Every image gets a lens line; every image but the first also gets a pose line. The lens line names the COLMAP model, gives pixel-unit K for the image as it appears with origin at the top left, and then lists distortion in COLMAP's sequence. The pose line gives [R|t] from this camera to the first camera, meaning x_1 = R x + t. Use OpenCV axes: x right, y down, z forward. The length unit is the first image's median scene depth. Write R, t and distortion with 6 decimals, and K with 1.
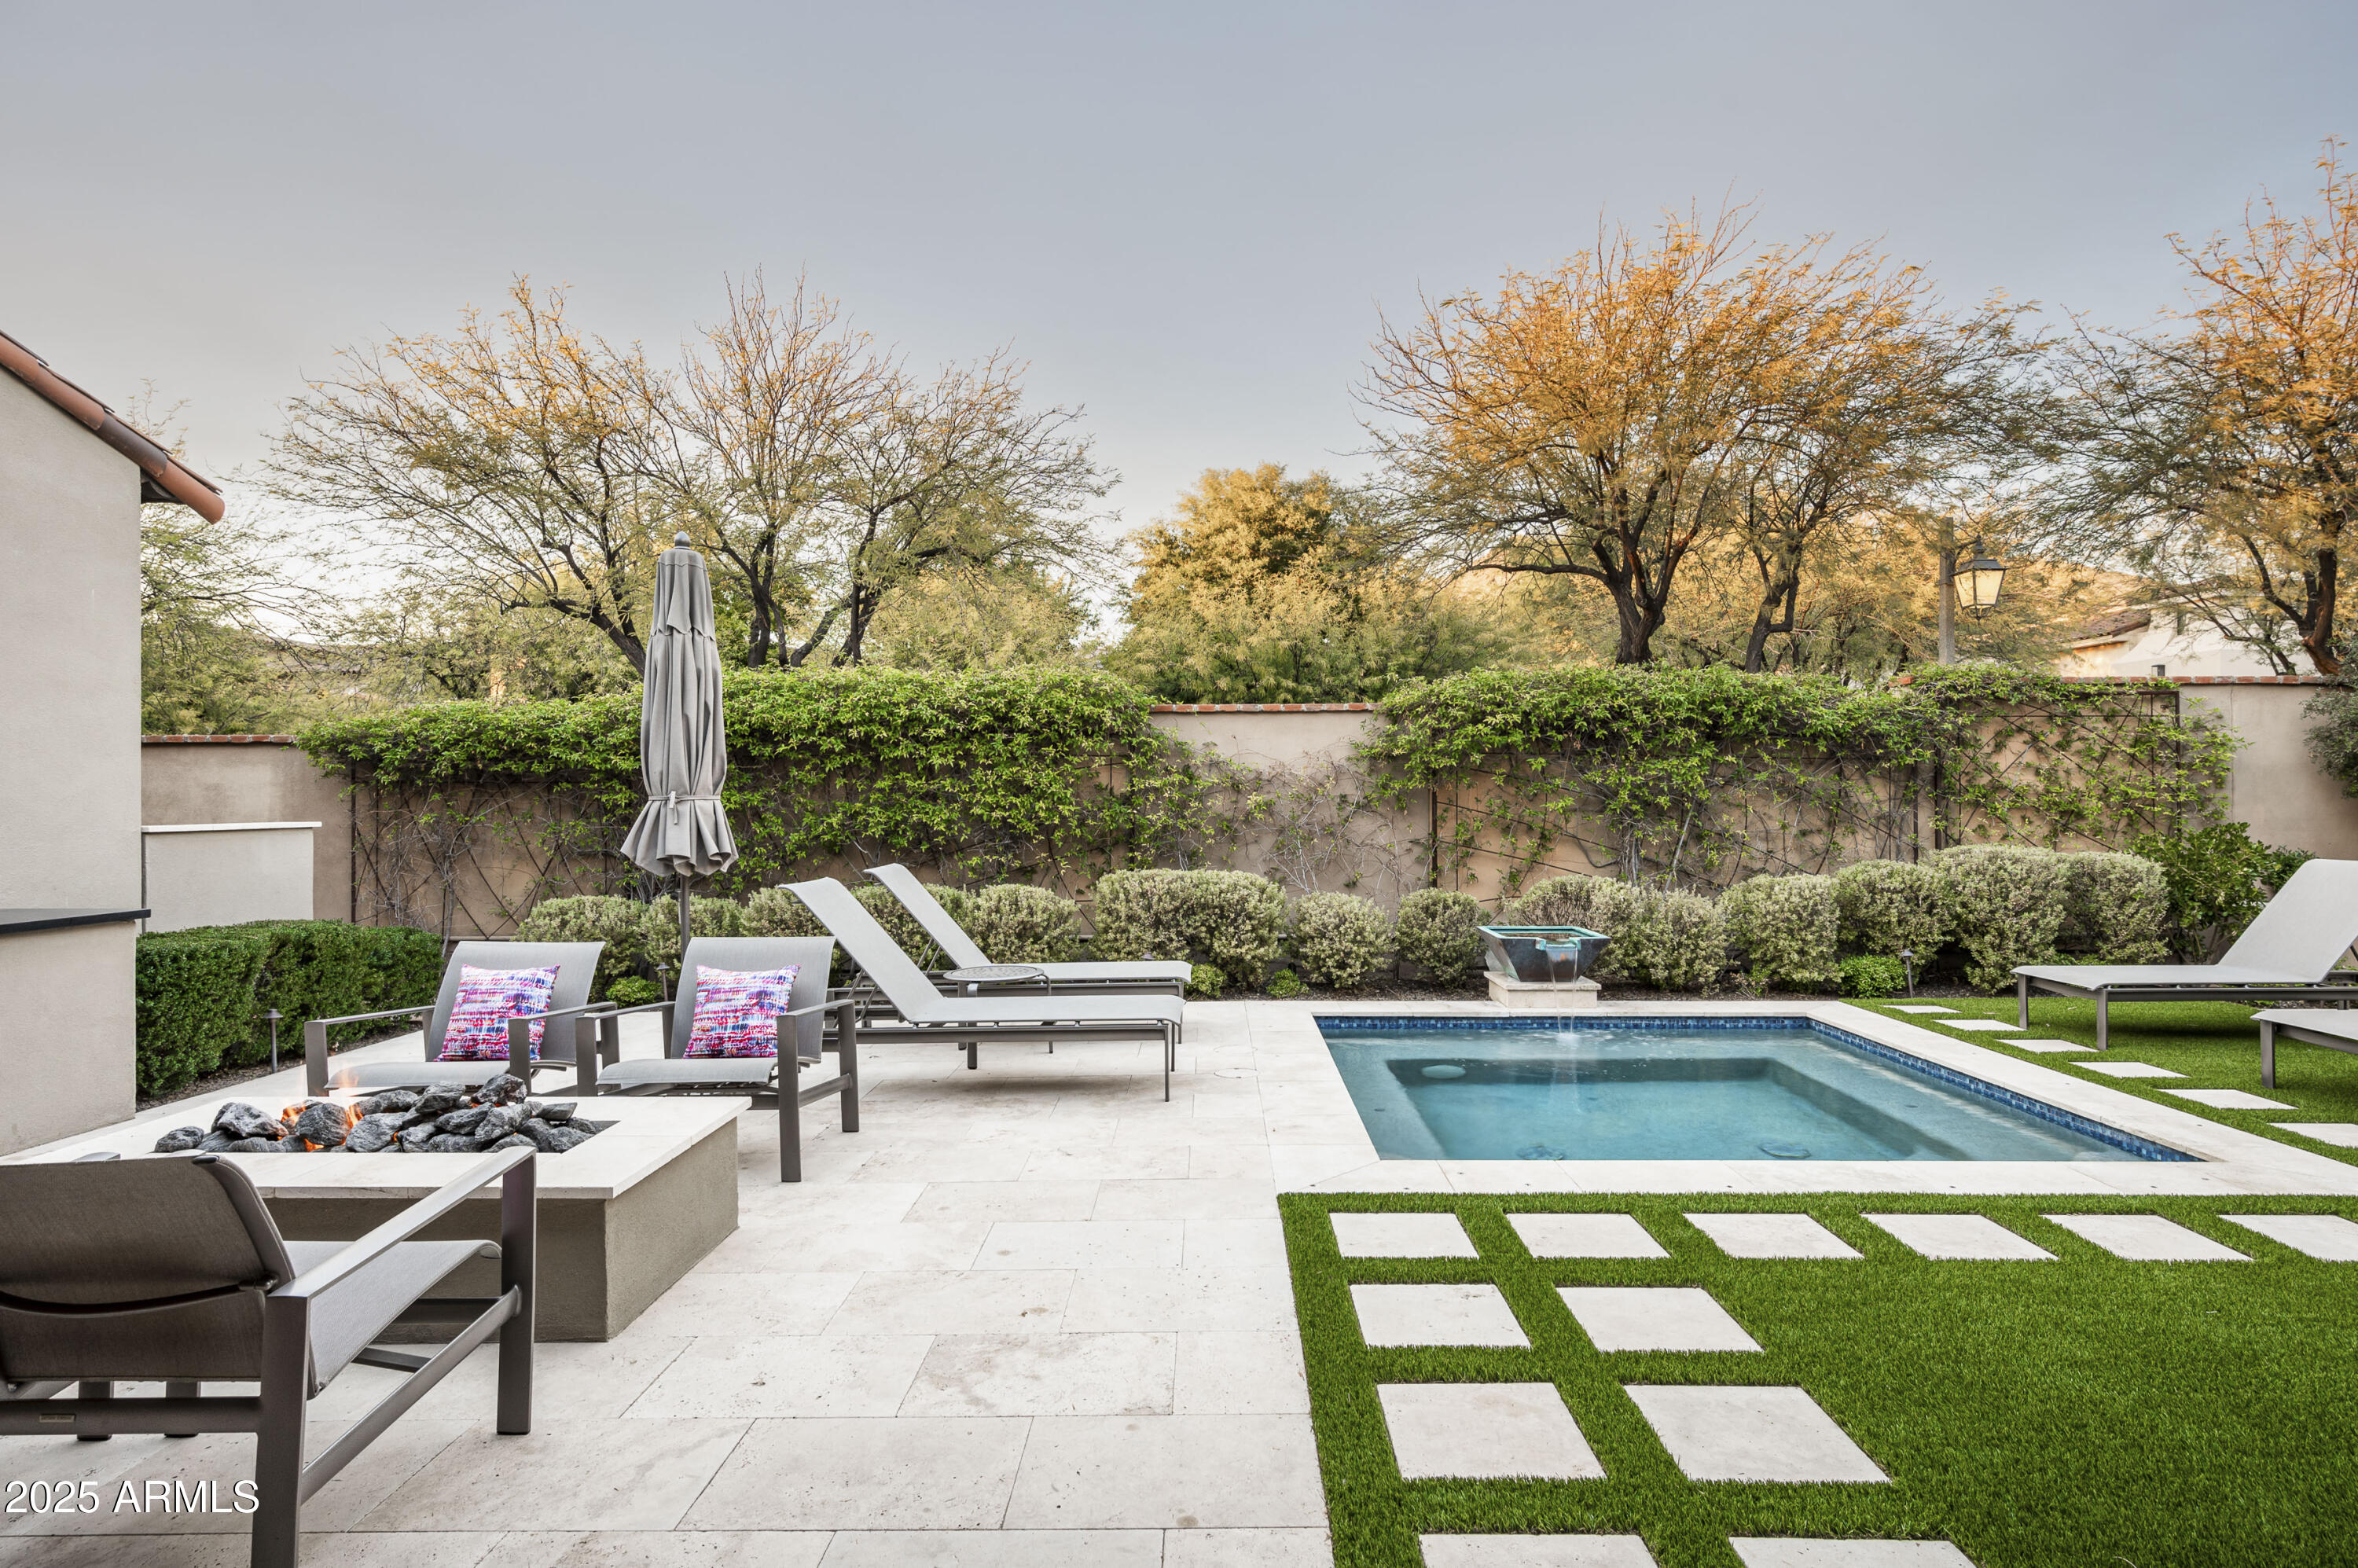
lens RADIAL K [[1197.8, 0, 1211.0], [0, 1197.8, 792.0], [0, 0, 1]] dist [0.002733, -0.000152]
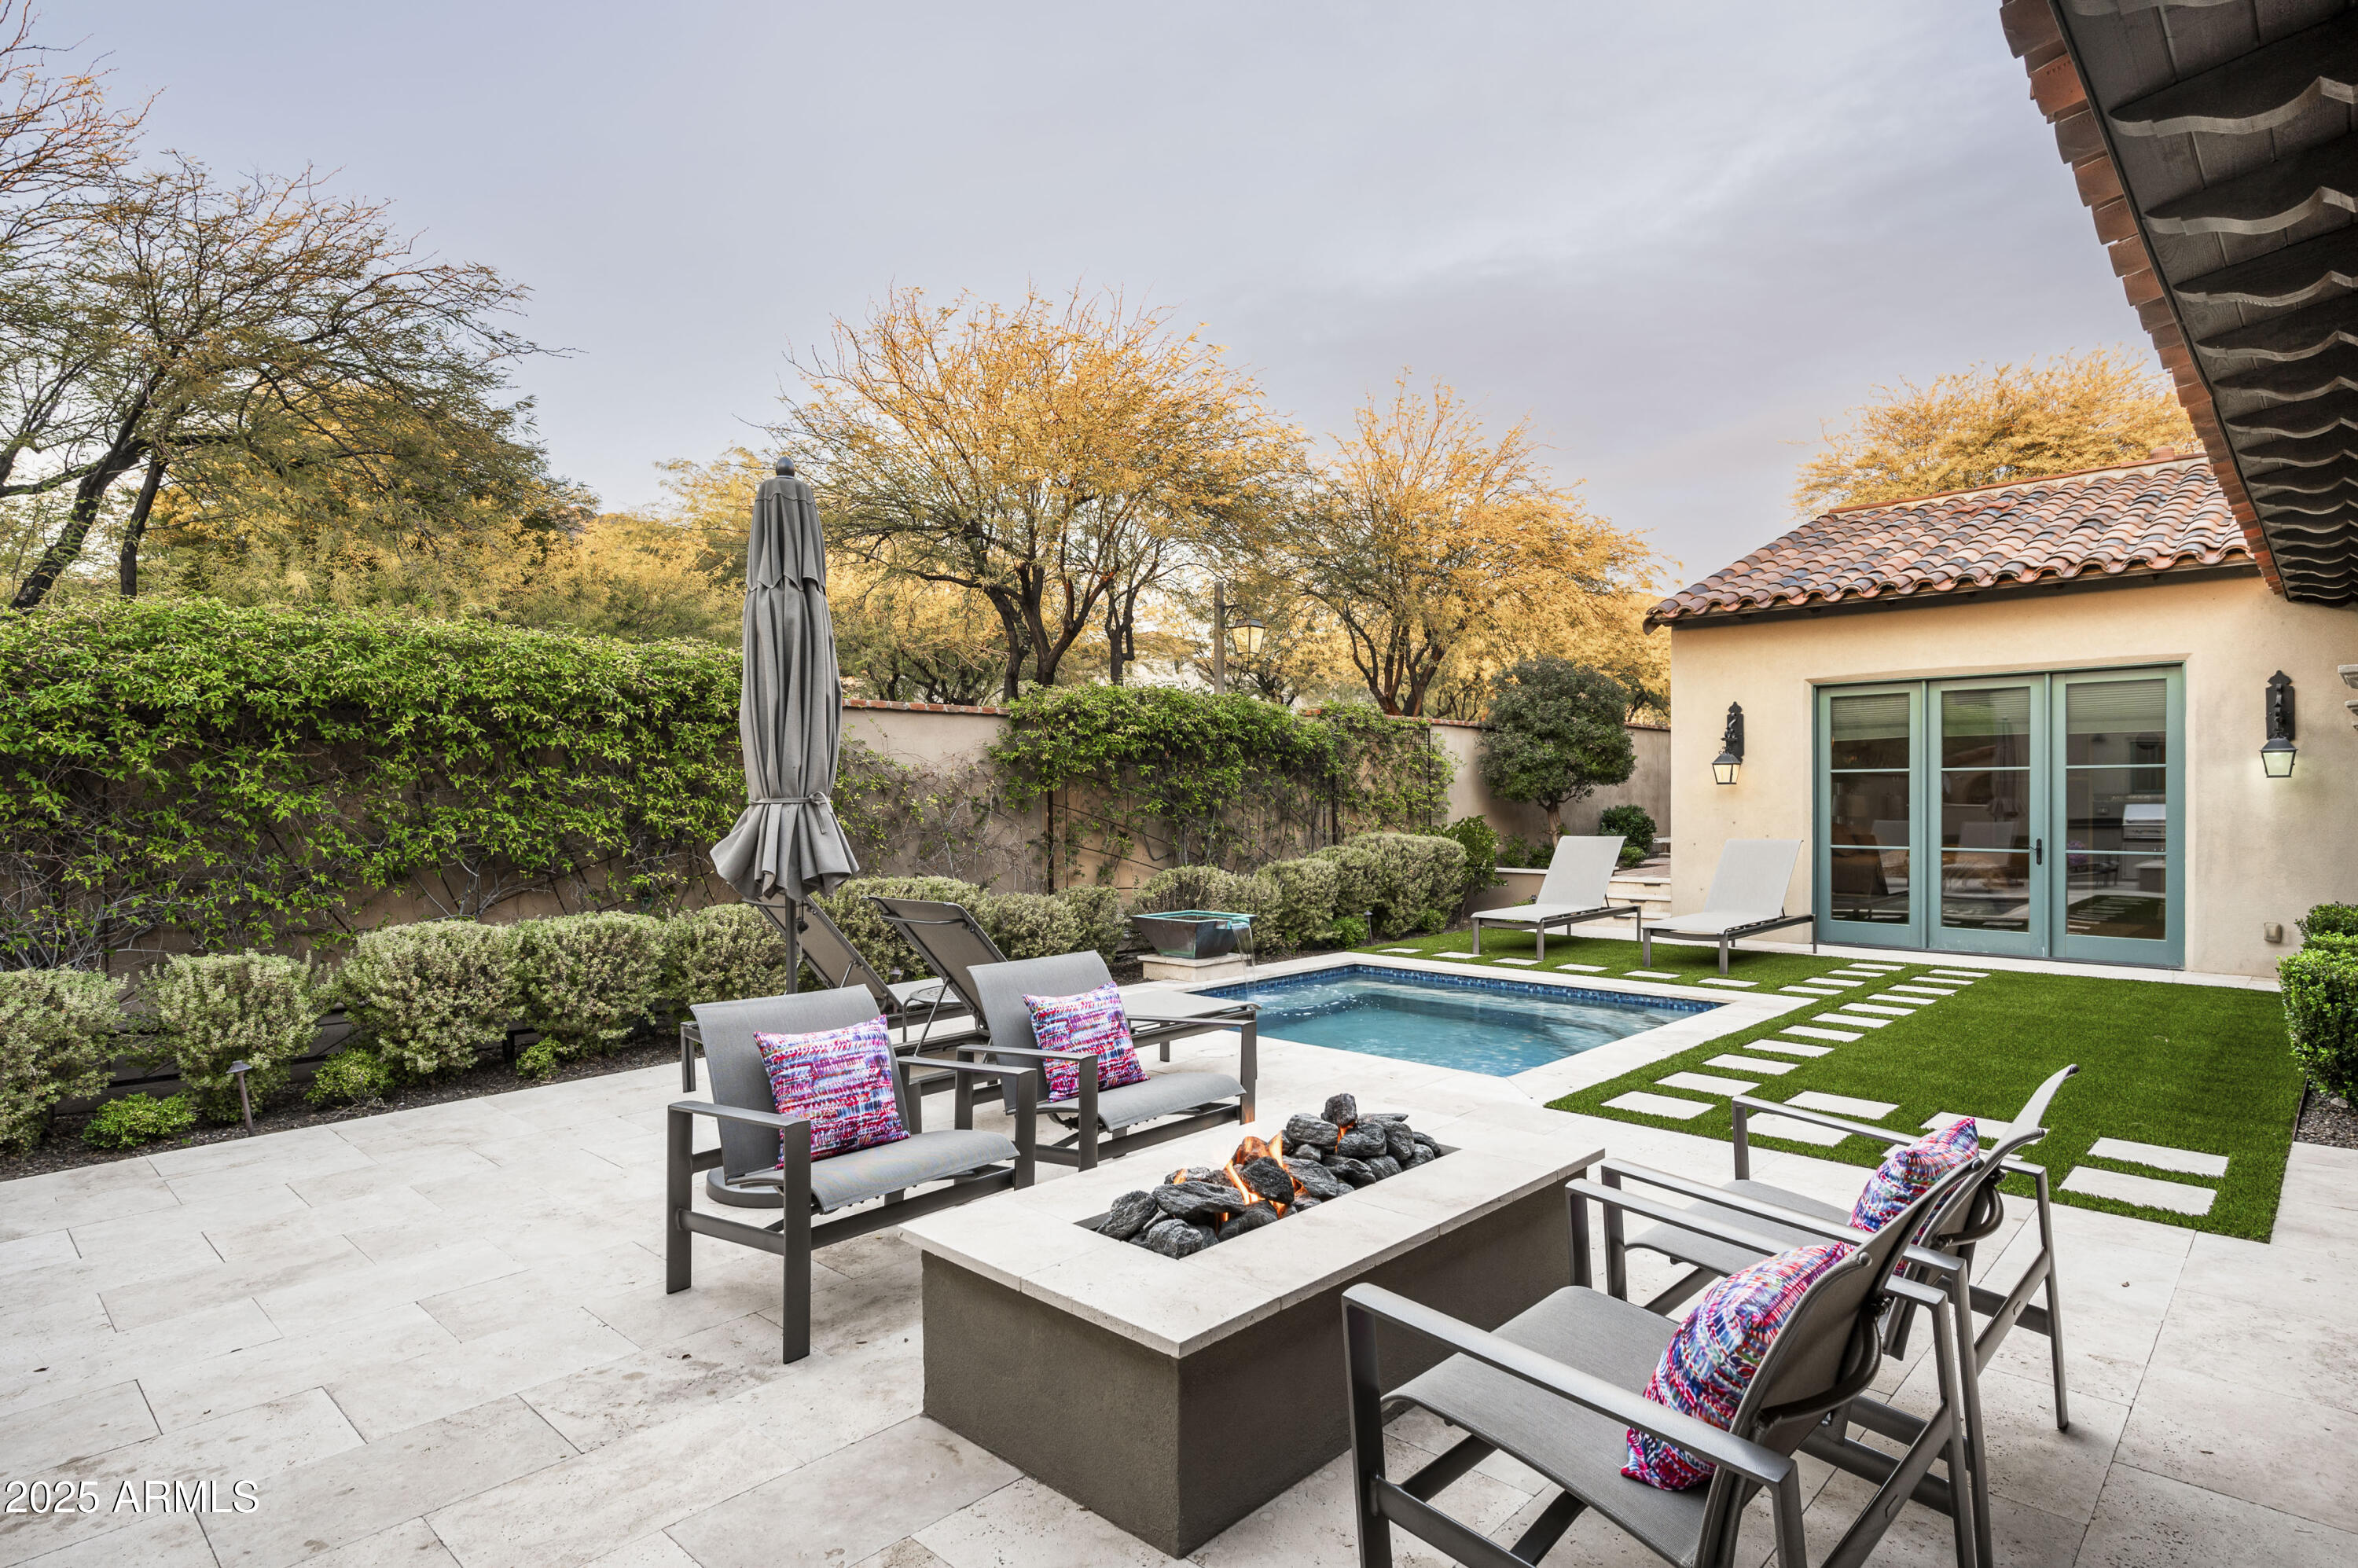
lens RADIAL K [[1239.7, 0, 1182.5], [0, 1239.7, 796.8], [0, 0, 1]] dist [0.001914, -0.000097]
pose [[0.685302, 0.000748, 0.728258, -0.559247], [-0.001636, 0.999999, 0.000512, 0.001206], [-0.728257, -0.001542, 0.685302, 0.173072]]
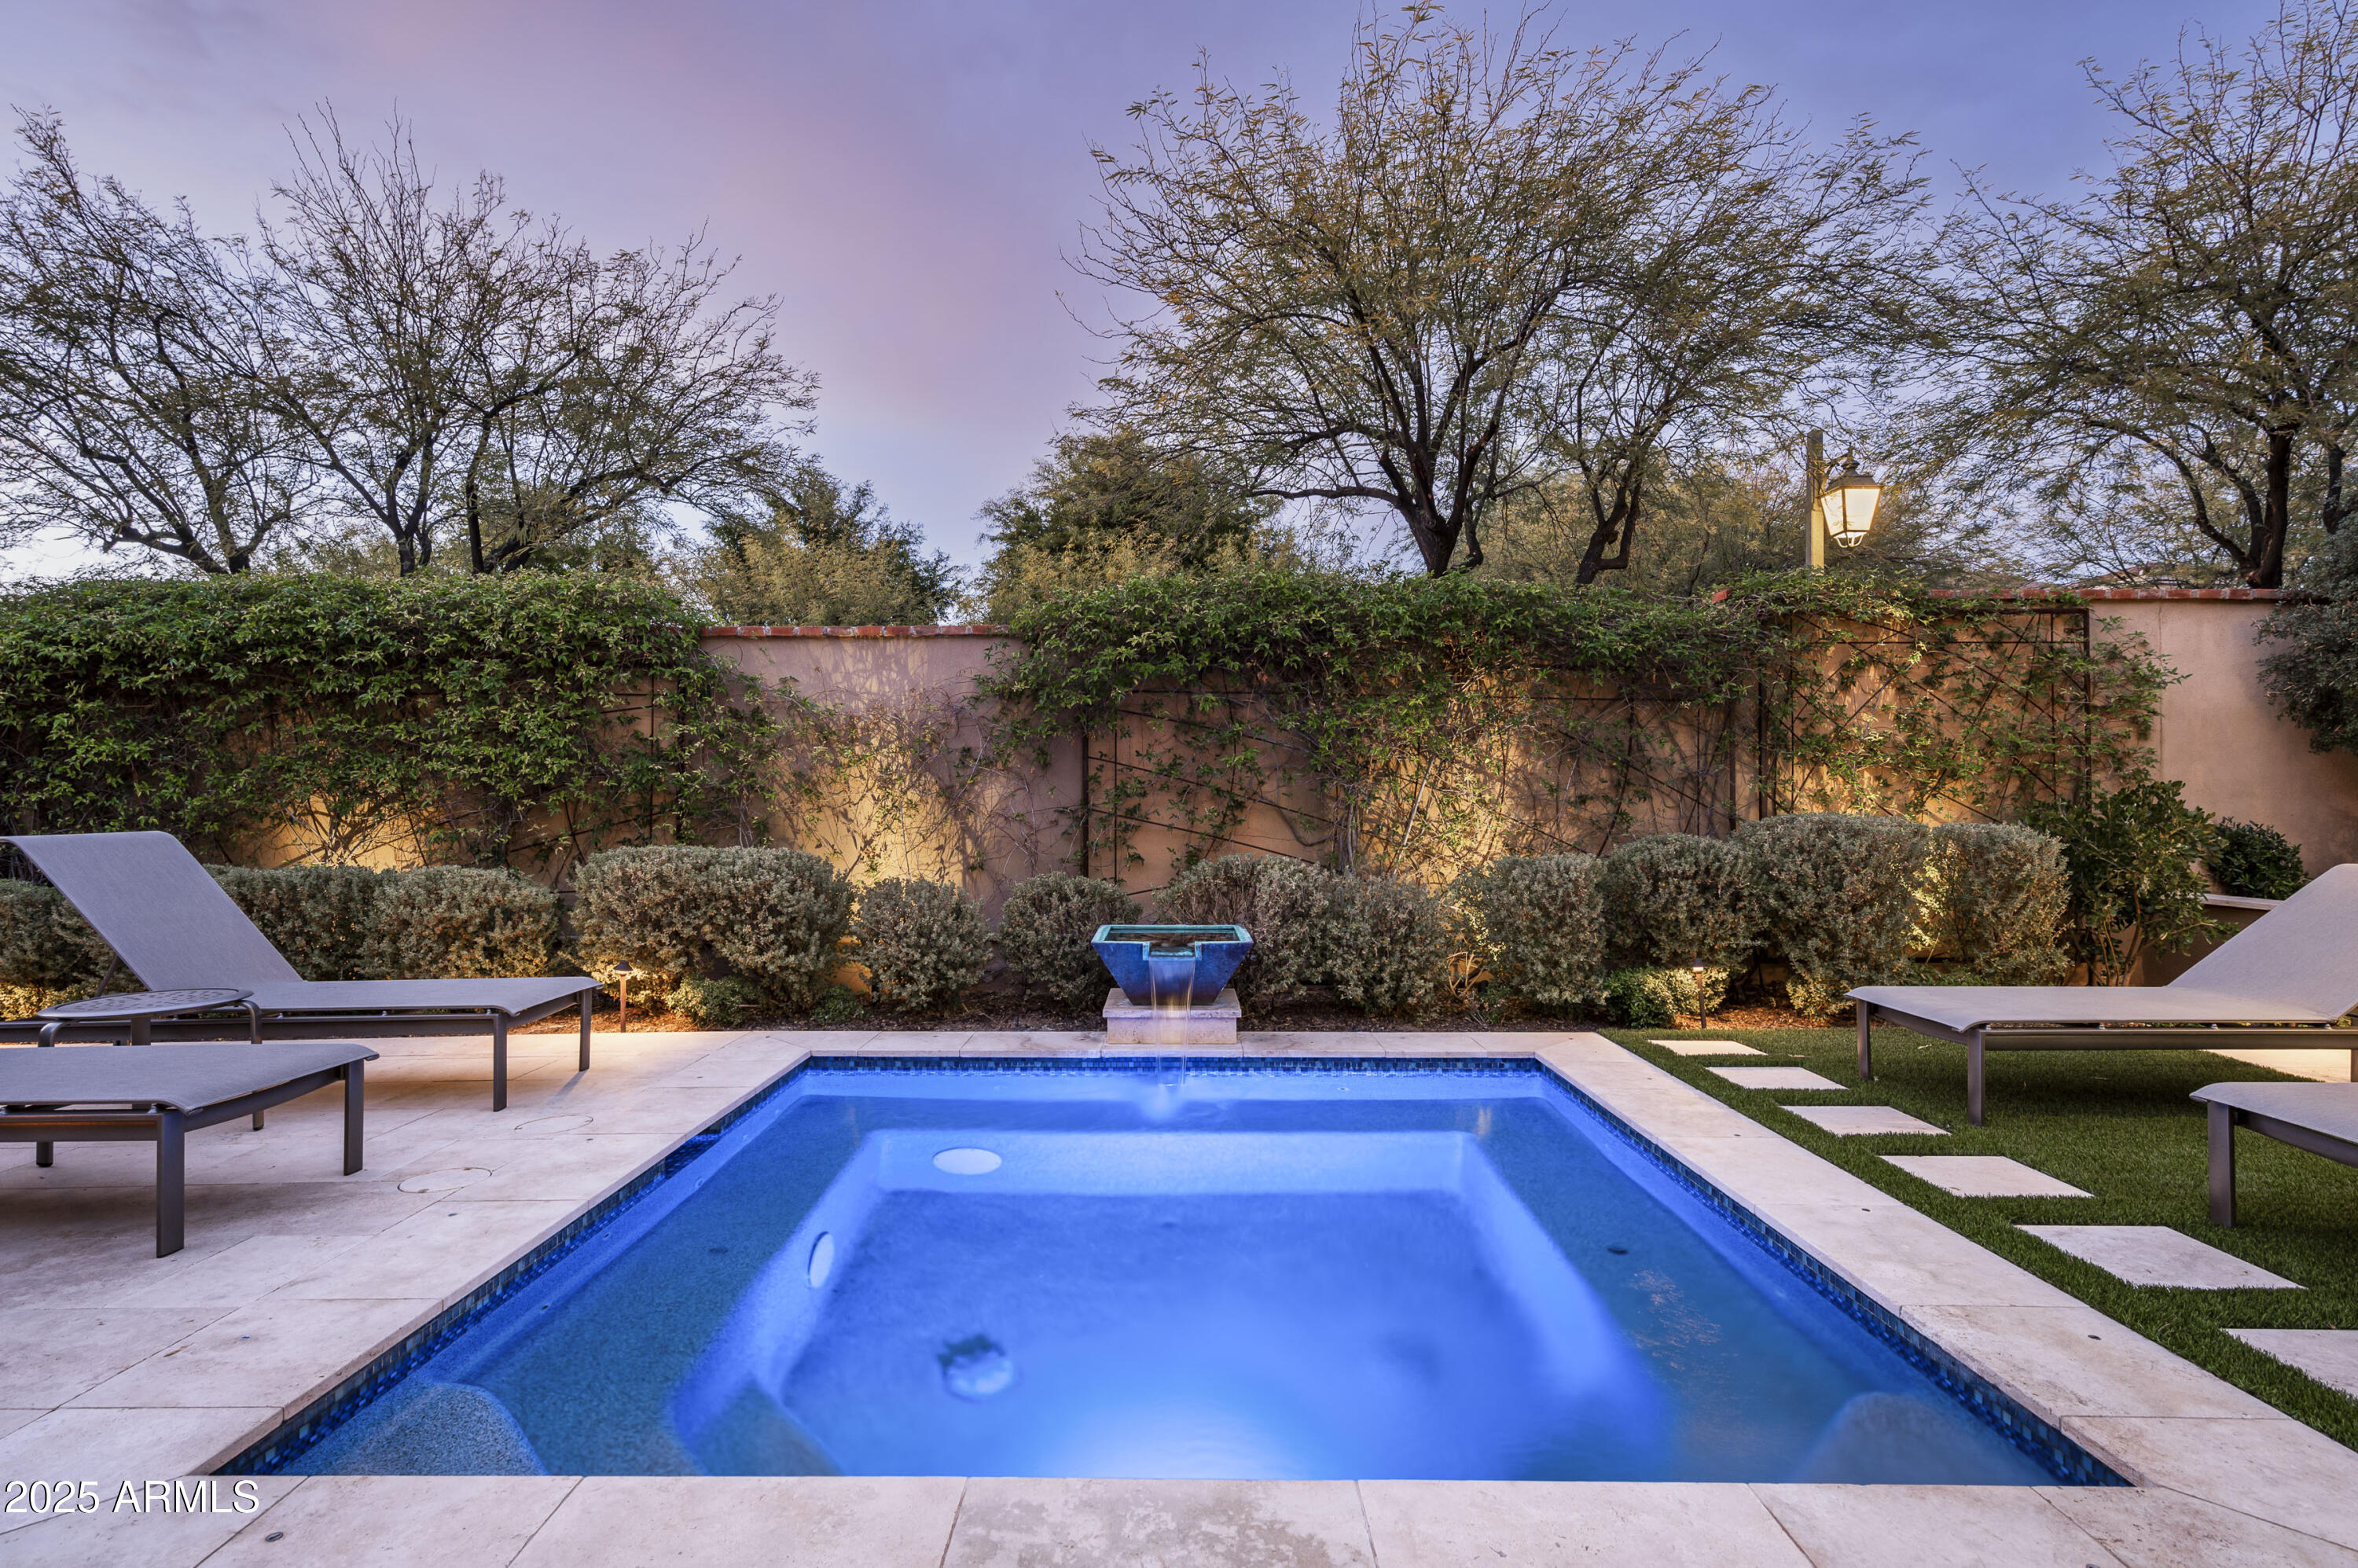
lens RADIAL K [[1155.9, 0, 1169.2], [0, 1155.9, 789.9], [0, 0, 1]] dist [0.001063, 0.000271]
pose [[0.999993, 0.000889, -0.003619, 0.254326], [-0.000891, 1.000000, -0.000329, 0.030389], [0.003619, 0.000332, 0.999993, 0.298501]]
